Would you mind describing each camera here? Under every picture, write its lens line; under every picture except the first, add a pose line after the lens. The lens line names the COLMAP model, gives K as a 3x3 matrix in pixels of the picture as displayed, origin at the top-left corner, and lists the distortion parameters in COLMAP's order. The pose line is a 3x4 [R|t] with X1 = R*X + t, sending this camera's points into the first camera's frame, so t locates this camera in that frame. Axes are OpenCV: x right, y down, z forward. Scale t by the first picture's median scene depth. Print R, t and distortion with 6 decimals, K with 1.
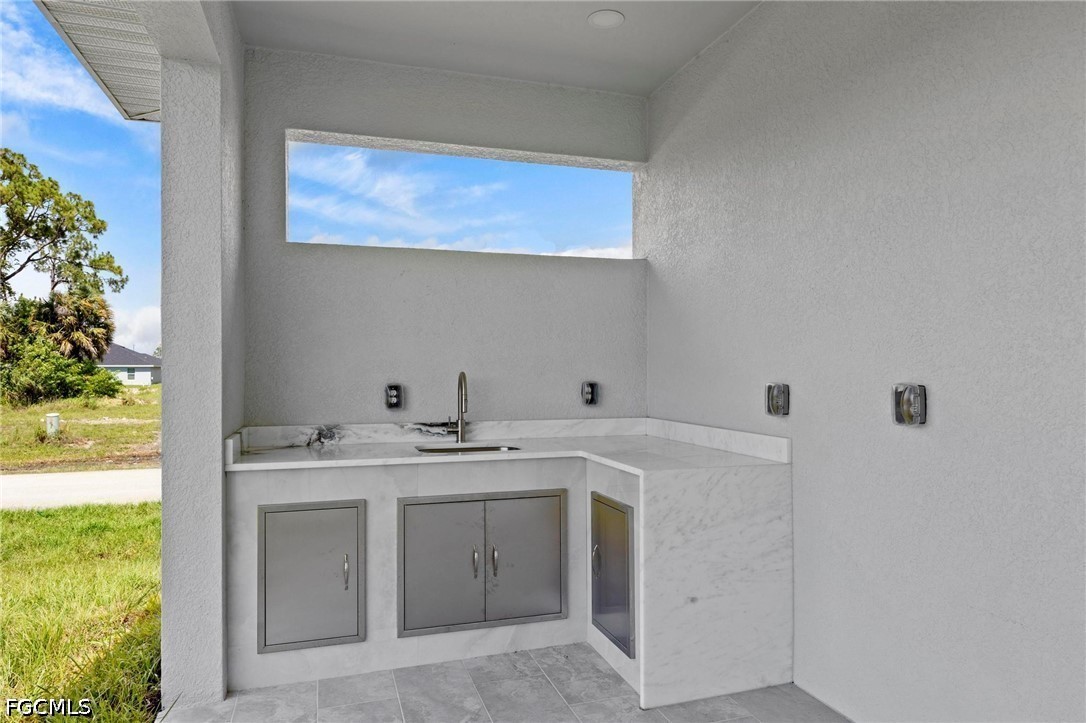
lens RADIAL K [[714.9, 0, 547.2], [0, 714.9, 371.8], [0, 0, 1]] dist [-0.003260, 0.001684]
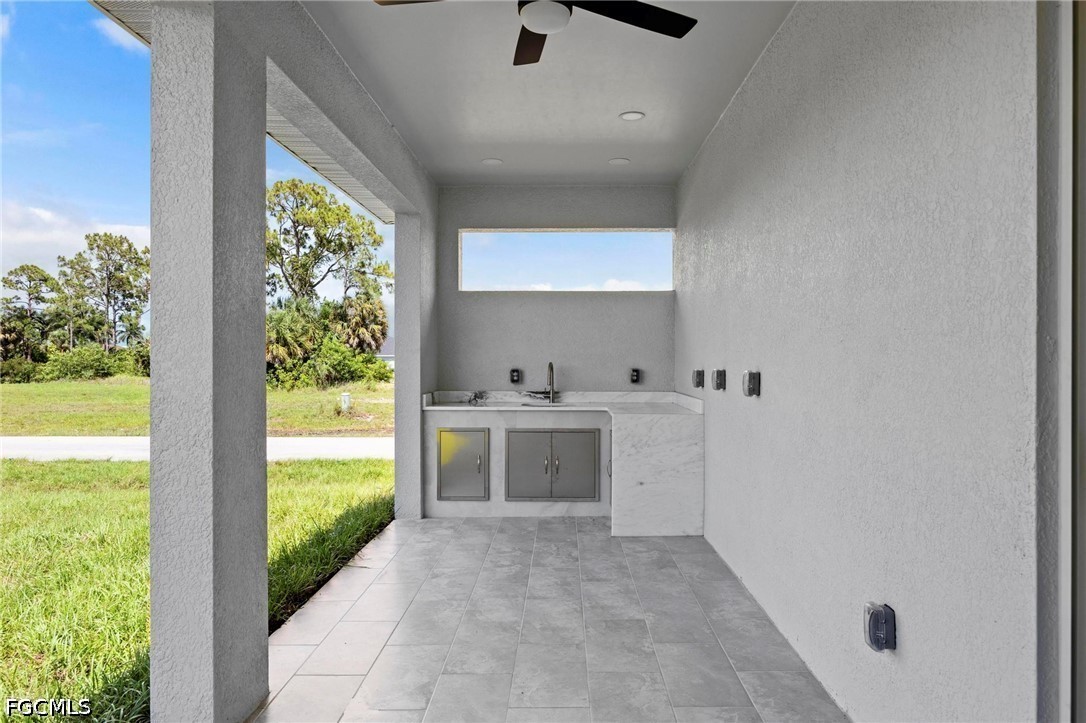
lens RADIAL K [[714.9, 0, 537.3], [0, 714.9, 360.4], [0, 0, 1]] dist [-0.003260, 0.001684]
pose [[0.942080, 0.002475, -0.335380, 0.412731], [-0.003035, 0.999995, -0.001145, -0.002265], [0.335375, 0.002096, 0.942082, -0.623764]]
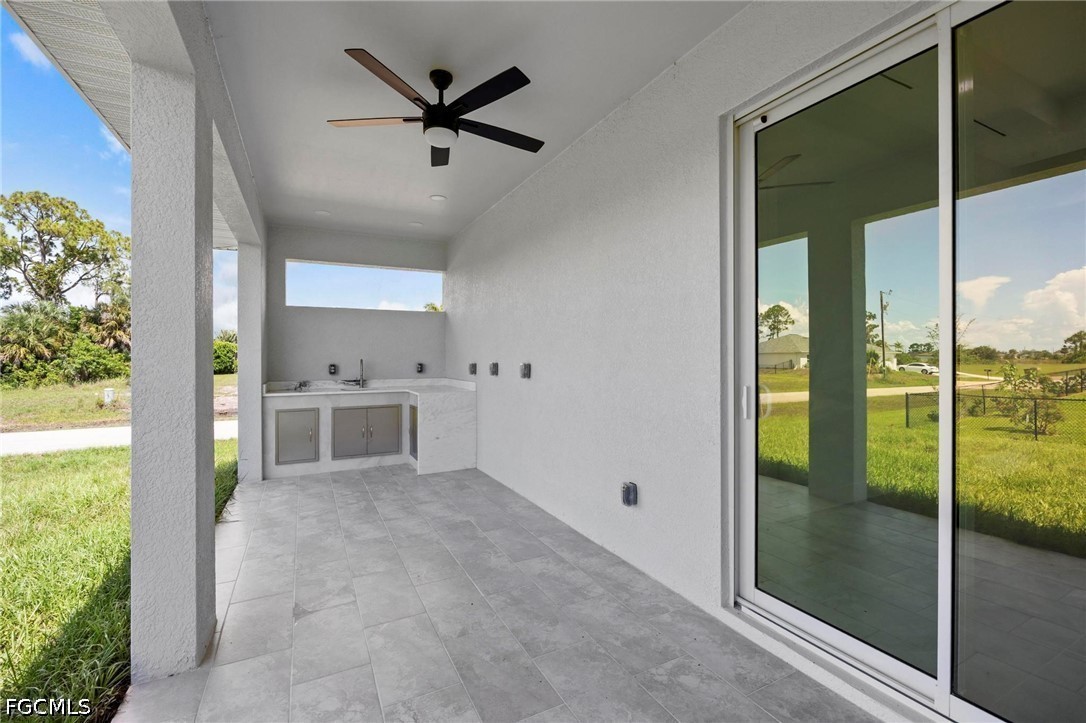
lens RADIAL K [[481.7, 0, 551.1], [0, 481.7, 356.4], [0, 0, 1]] dist [-0.012923, 0.001885]
pose [[0.986301, -0.002236, 0.164939, 0.239169], [0.002957, 0.999987, -0.004128, -0.000535], [-0.164928, 0.004559, 0.986295, -0.707845]]
